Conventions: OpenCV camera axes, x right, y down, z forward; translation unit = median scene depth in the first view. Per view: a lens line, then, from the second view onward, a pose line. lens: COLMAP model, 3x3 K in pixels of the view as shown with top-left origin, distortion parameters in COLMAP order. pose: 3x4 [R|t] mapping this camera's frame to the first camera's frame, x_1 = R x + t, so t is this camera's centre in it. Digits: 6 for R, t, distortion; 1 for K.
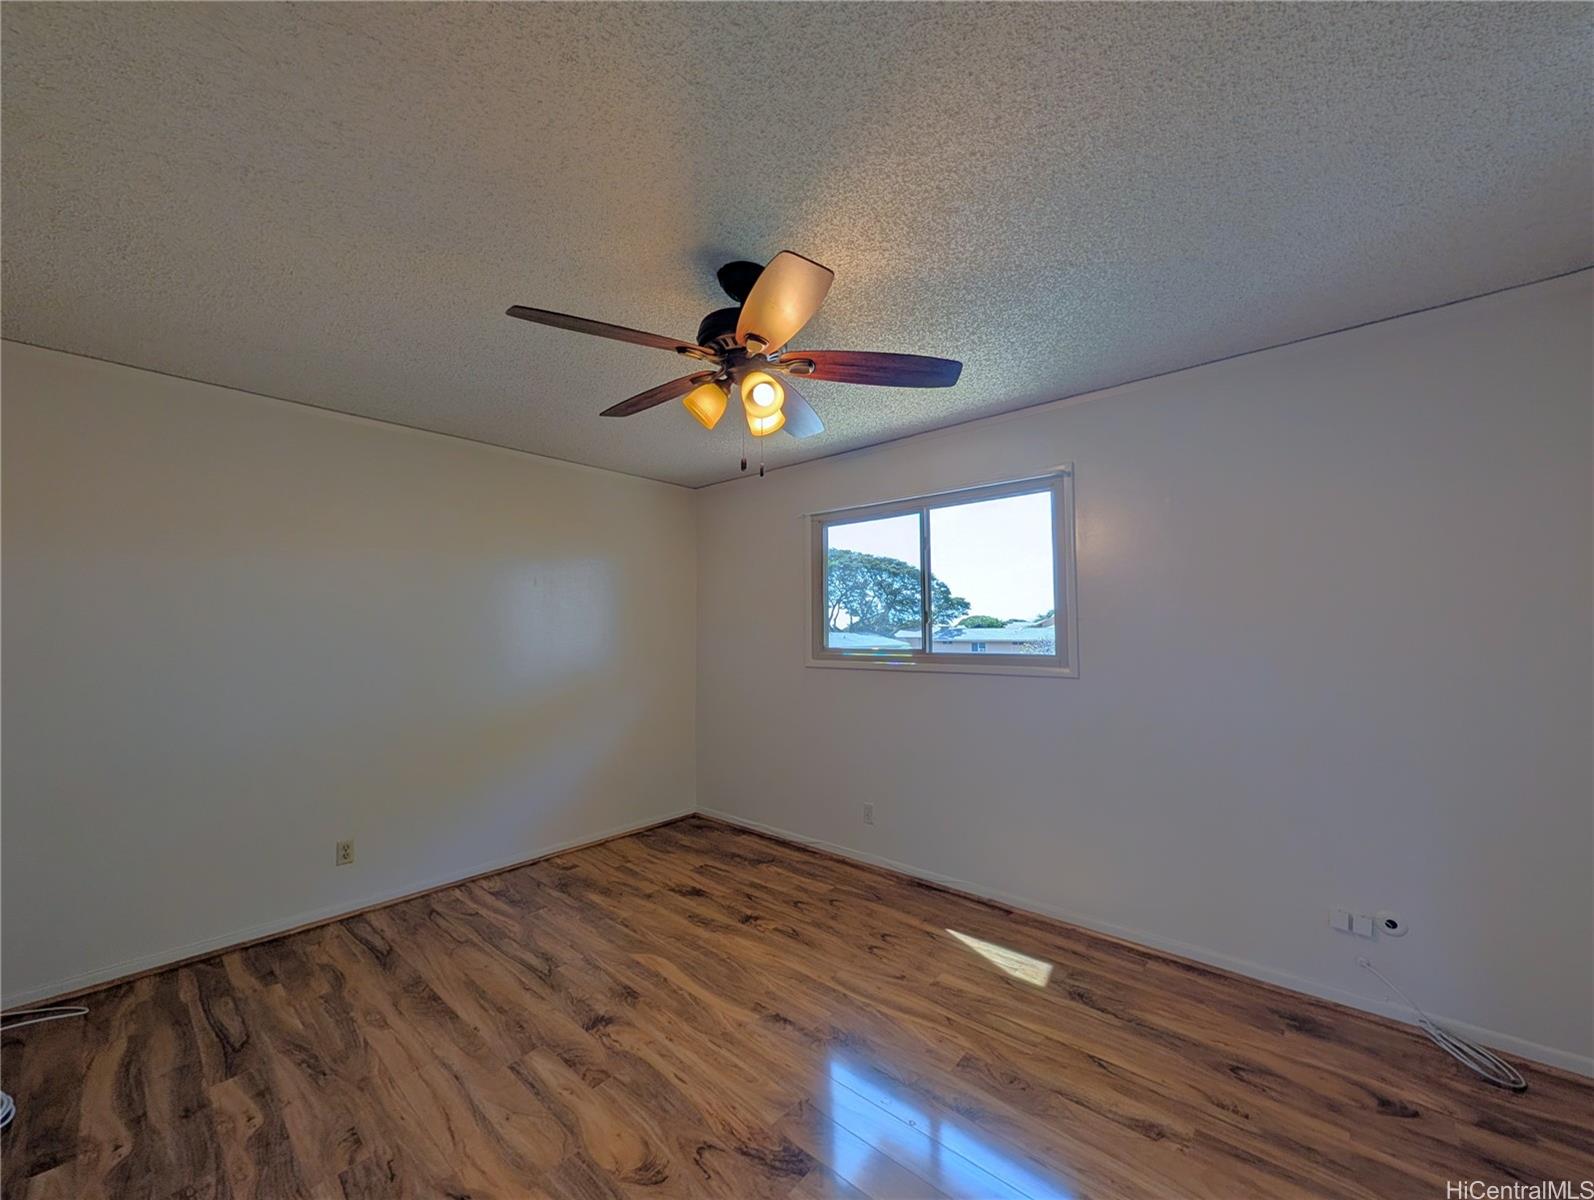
lens RADIAL K [[616.3, 0, 799.2], [0, 616.3, 598.5], [0, 0, 1]] dist [-0.001490, 0.000207]
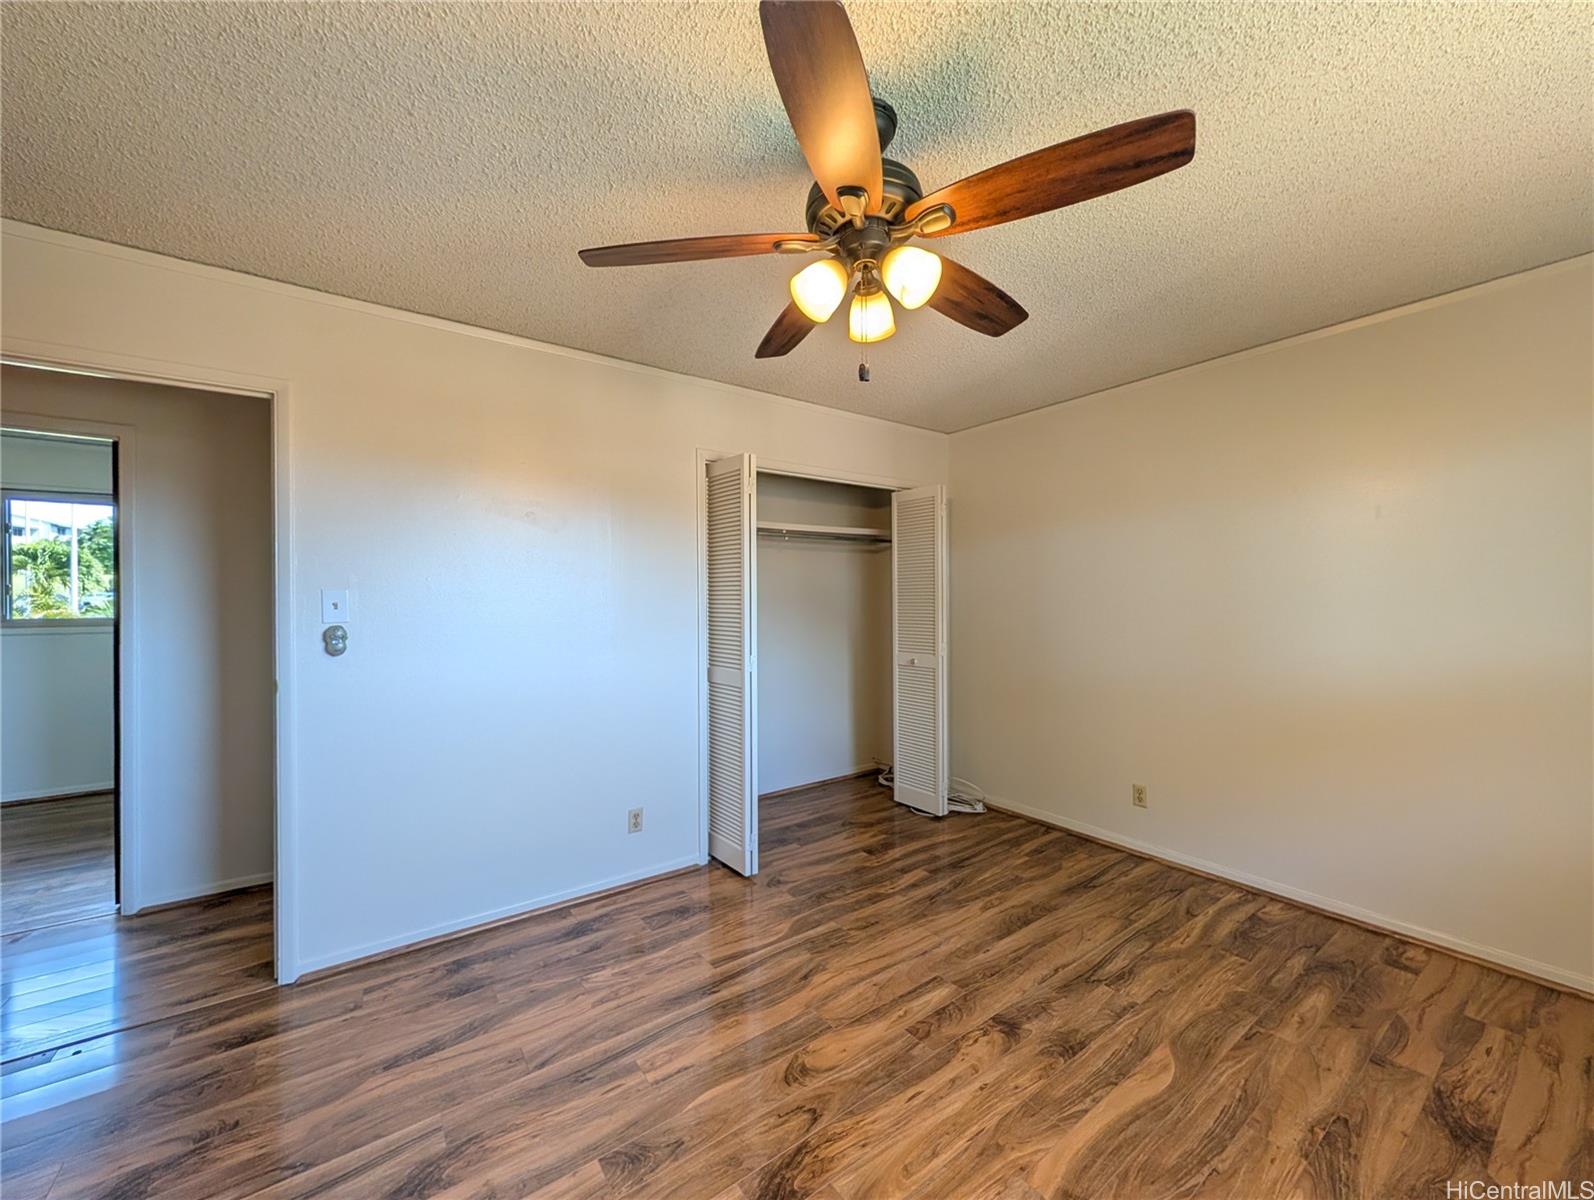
lens RADIAL K [[616.3, 0, 798.0], [0, 616.3, 599.6], [0, 0, 1]] dist [-0.001490, 0.000207]
pose [[-0.226980, 0.007485, -0.973871, 0.545444], [0.058165, 0.998290, -0.005883, 0.053977], [0.972161, -0.057980, -0.227028, 0.848821]]
